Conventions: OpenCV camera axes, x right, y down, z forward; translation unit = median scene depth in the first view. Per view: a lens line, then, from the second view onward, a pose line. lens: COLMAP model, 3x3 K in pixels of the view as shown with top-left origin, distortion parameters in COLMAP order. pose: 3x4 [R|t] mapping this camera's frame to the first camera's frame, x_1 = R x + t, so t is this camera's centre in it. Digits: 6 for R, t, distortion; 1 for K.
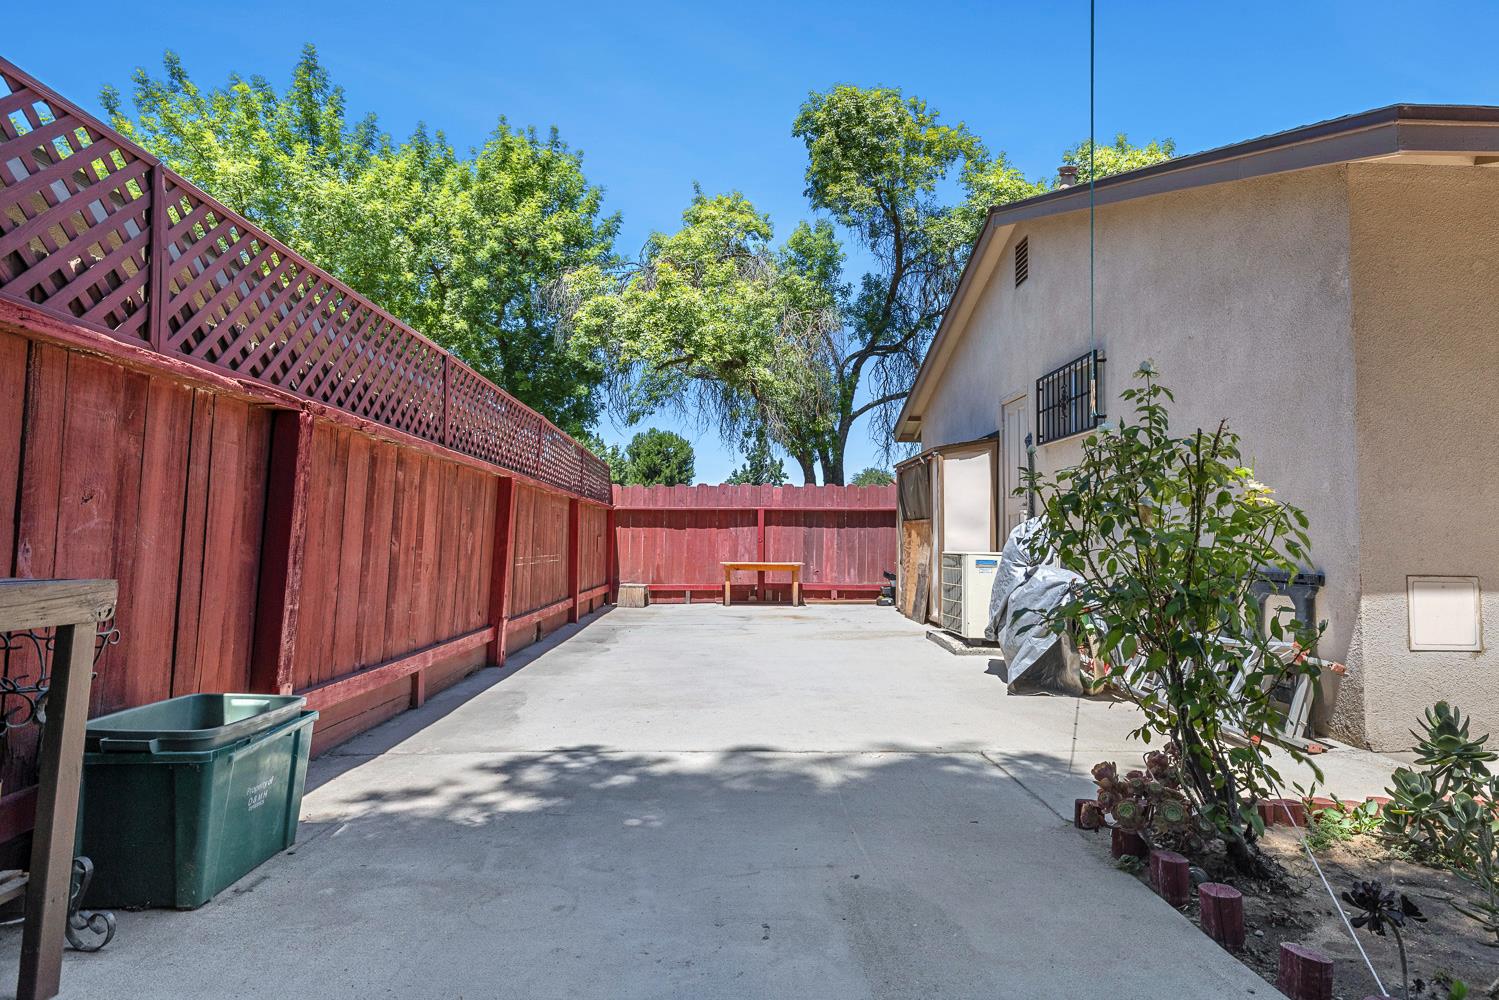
lens RADIAL K [[819.2, 0, 749.3], [0, 819.2, 501.7], [0, 0, 1]] dist [0.000203, 0.000049]
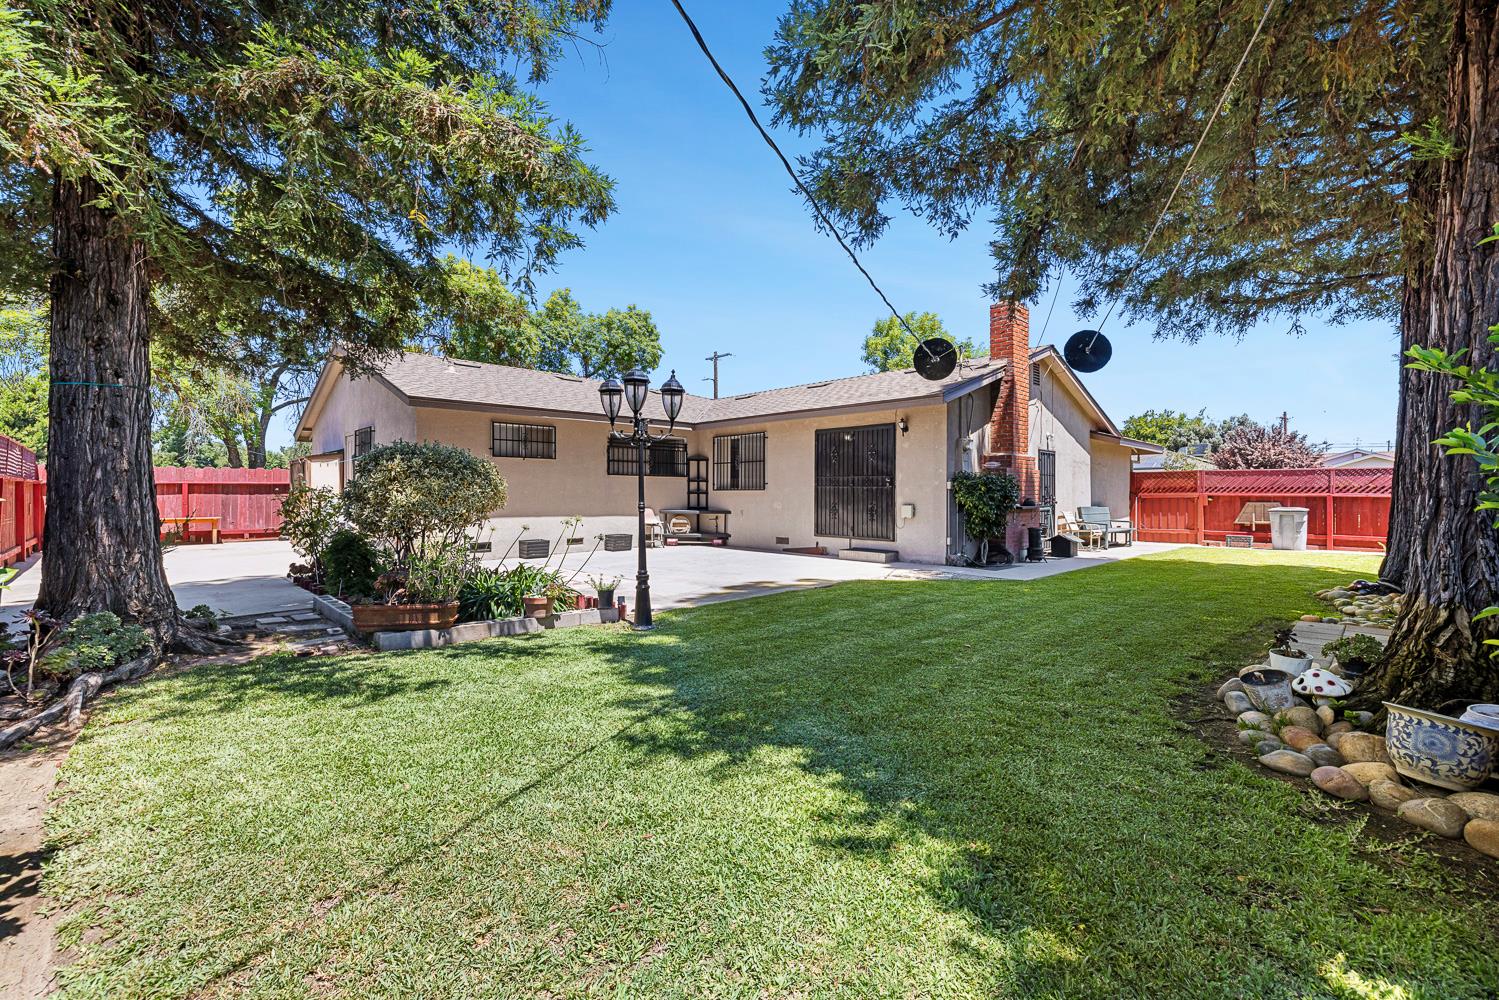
lens RADIAL K [[628.4, 0, 756.8], [0, 628.4, 494.5], [0, 0, 1]] dist [0.002253, 0.000236]
pose [[0.731367, -0.009417, 0.681919, -0.006701], [-0.025968, 0.998795, 0.041645, -0.047094], [-0.681489, -0.048166, 0.730242, -0.599194]]
